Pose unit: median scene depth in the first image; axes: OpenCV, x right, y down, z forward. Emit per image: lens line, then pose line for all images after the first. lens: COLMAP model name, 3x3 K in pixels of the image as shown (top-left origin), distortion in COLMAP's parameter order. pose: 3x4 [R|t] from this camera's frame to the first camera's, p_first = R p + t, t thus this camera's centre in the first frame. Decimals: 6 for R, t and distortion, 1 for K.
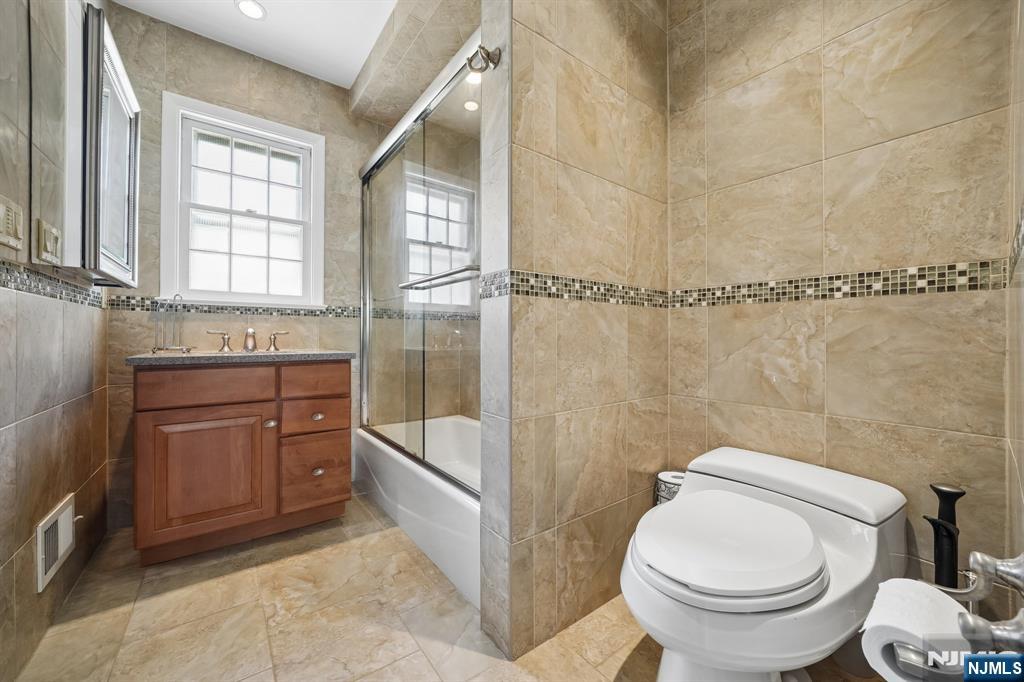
lens RADIAL K [[379.3, 0, 507.8], [0, 379.3, 338.6], [0, 0, 1]] dist [-0.001511, -0.000098]
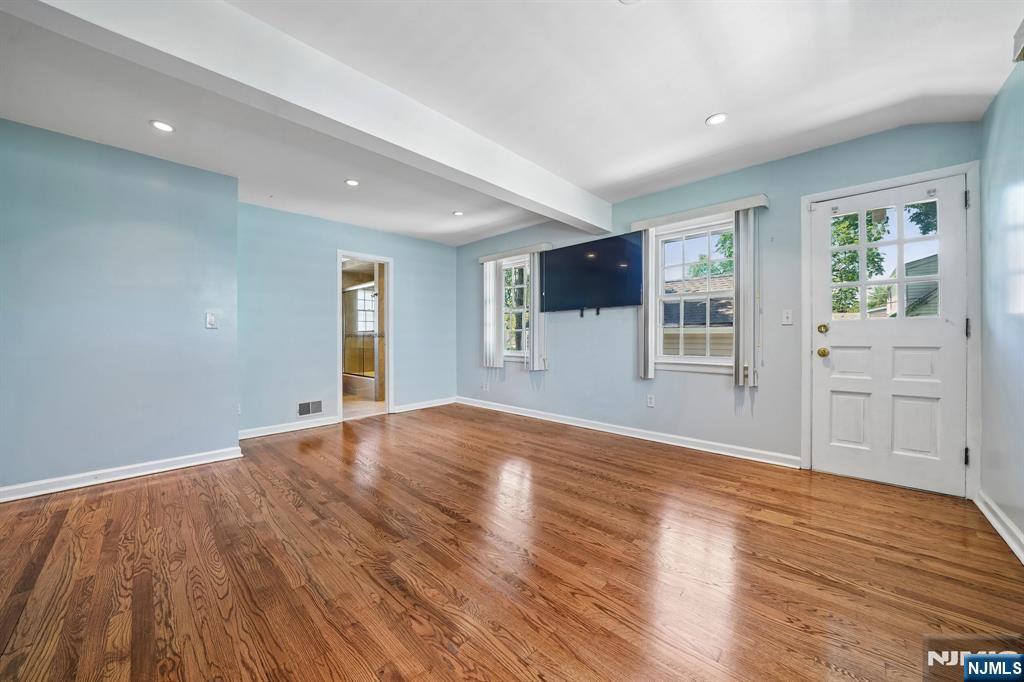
lens RADIAL K [[360.4, 0, 513.0], [0, 360.4, 337.4], [0, 0, 1]] dist [-0.020430, 0.000826]
pose [[0.985660, -0.007408, 0.168583, 0.630058], [0.007099, 0.999972, 0.002436, -0.063634], [-0.168596, -0.001204, 0.985684, -2.711381]]
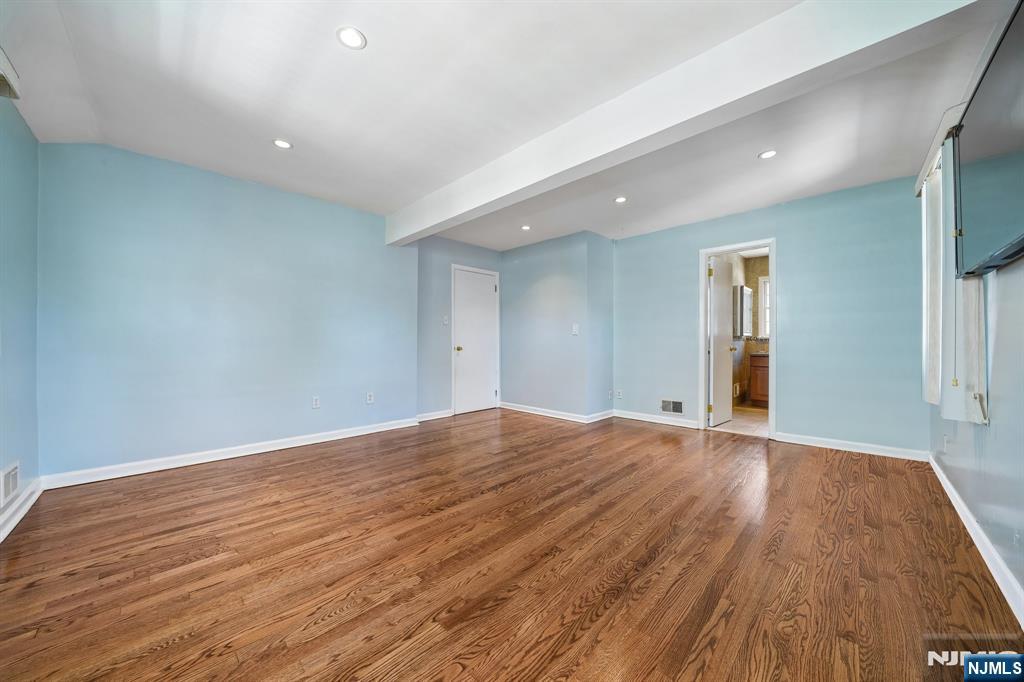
lens RADIAL K [[360.4, 0, 510.9], [0, 360.4, 341.7], [0, 0, 1]] dist [-0.020430, 0.000826]
pose [[0.144565, -0.003194, -0.989490, 1.982331], [-0.000488, 0.999994, -0.003299, -0.052273], [0.989495, 0.000960, 0.144563, -1.709184]]
